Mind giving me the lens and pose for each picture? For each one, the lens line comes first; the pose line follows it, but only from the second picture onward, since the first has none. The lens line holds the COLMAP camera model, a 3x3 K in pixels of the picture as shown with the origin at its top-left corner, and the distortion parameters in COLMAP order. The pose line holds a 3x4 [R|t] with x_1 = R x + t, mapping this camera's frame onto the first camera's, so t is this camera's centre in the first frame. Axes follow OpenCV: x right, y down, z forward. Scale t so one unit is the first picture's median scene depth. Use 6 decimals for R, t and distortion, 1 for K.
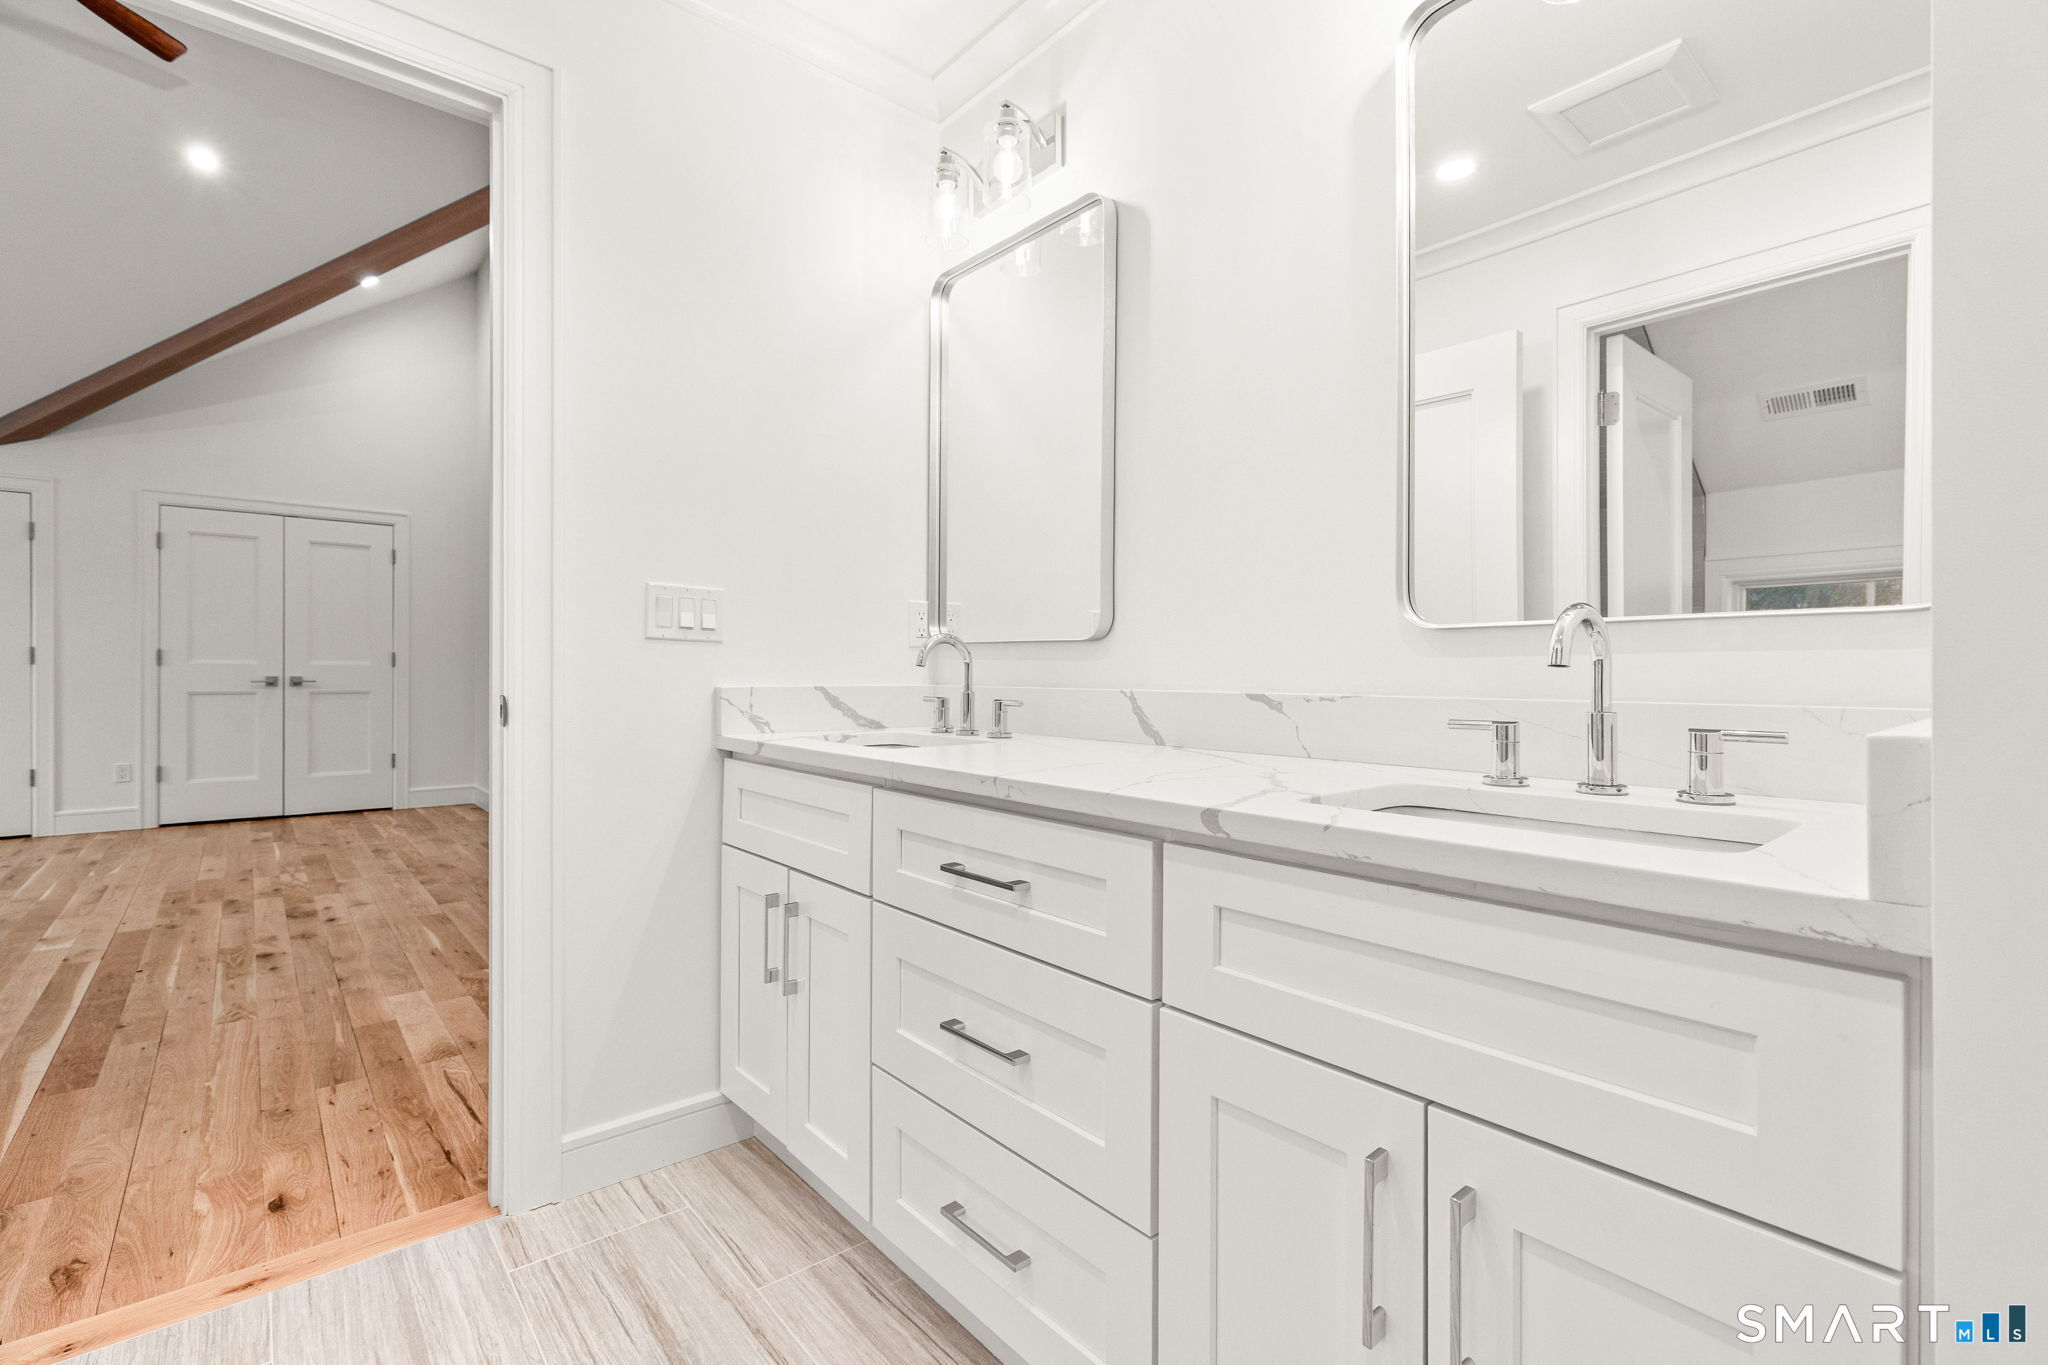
lens RADIAL K [[924.0, 0, 1027.2], [0, 924.0, 675.8], [0, 0, 1]] dist [0.008384, -0.000256]
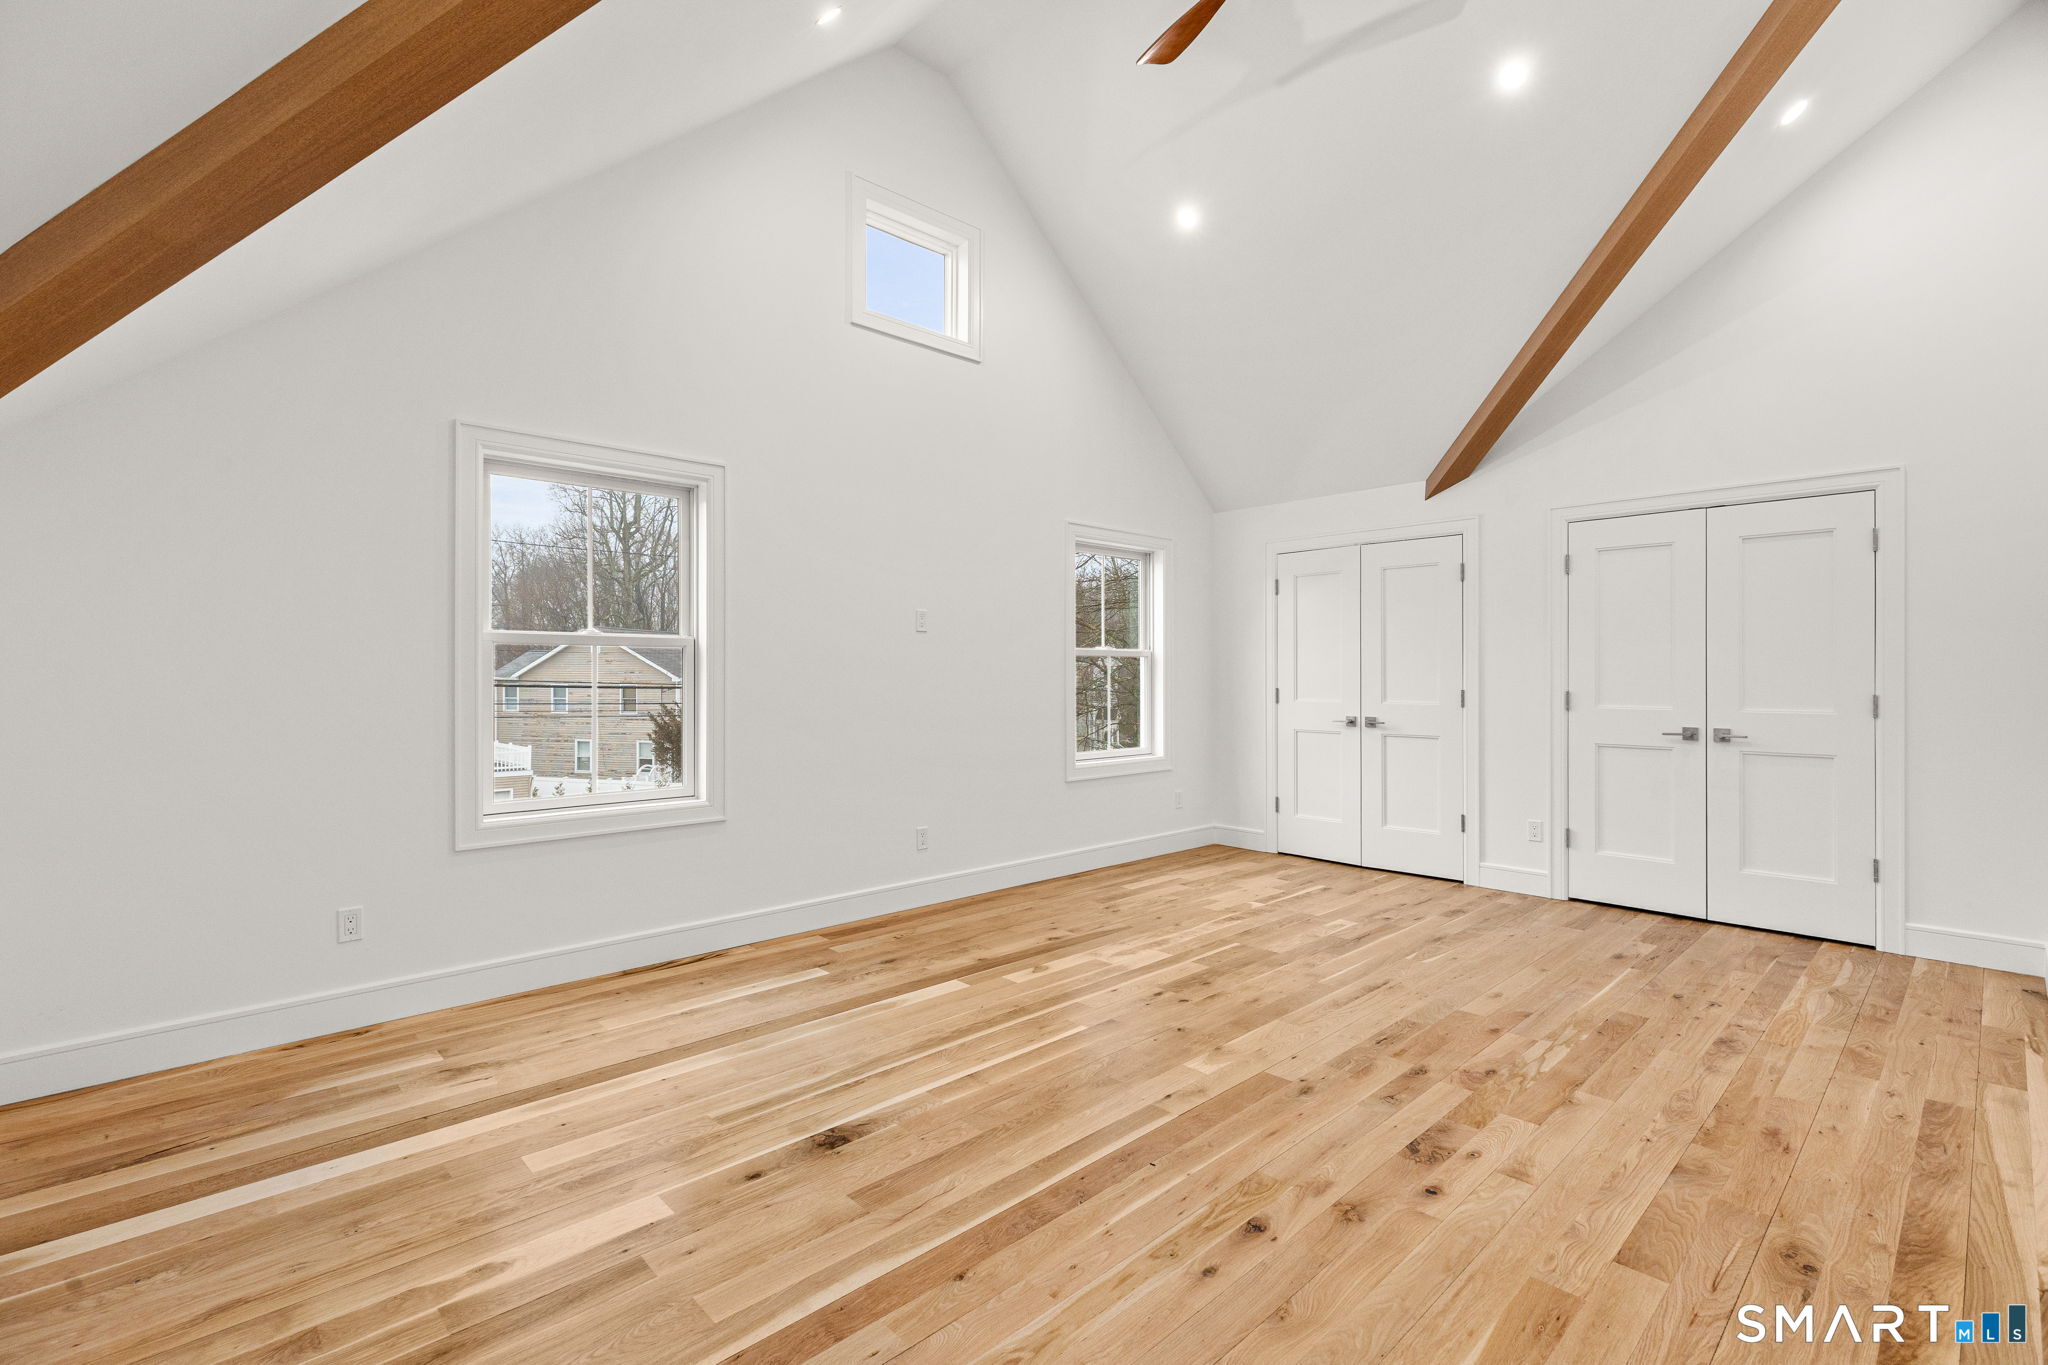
lens RADIAL K [[924.0, 0, 1023.3], [0, 924.0, 671.5], [0, 0, 1]] dist [0.008384, -0.000256]
pose [[0.060996, -0.009220, -0.998095, -0.112831], [-0.003920, 0.999947, -0.009476, -0.037079], [0.998130, 0.004490, 0.060957, 0.448348]]
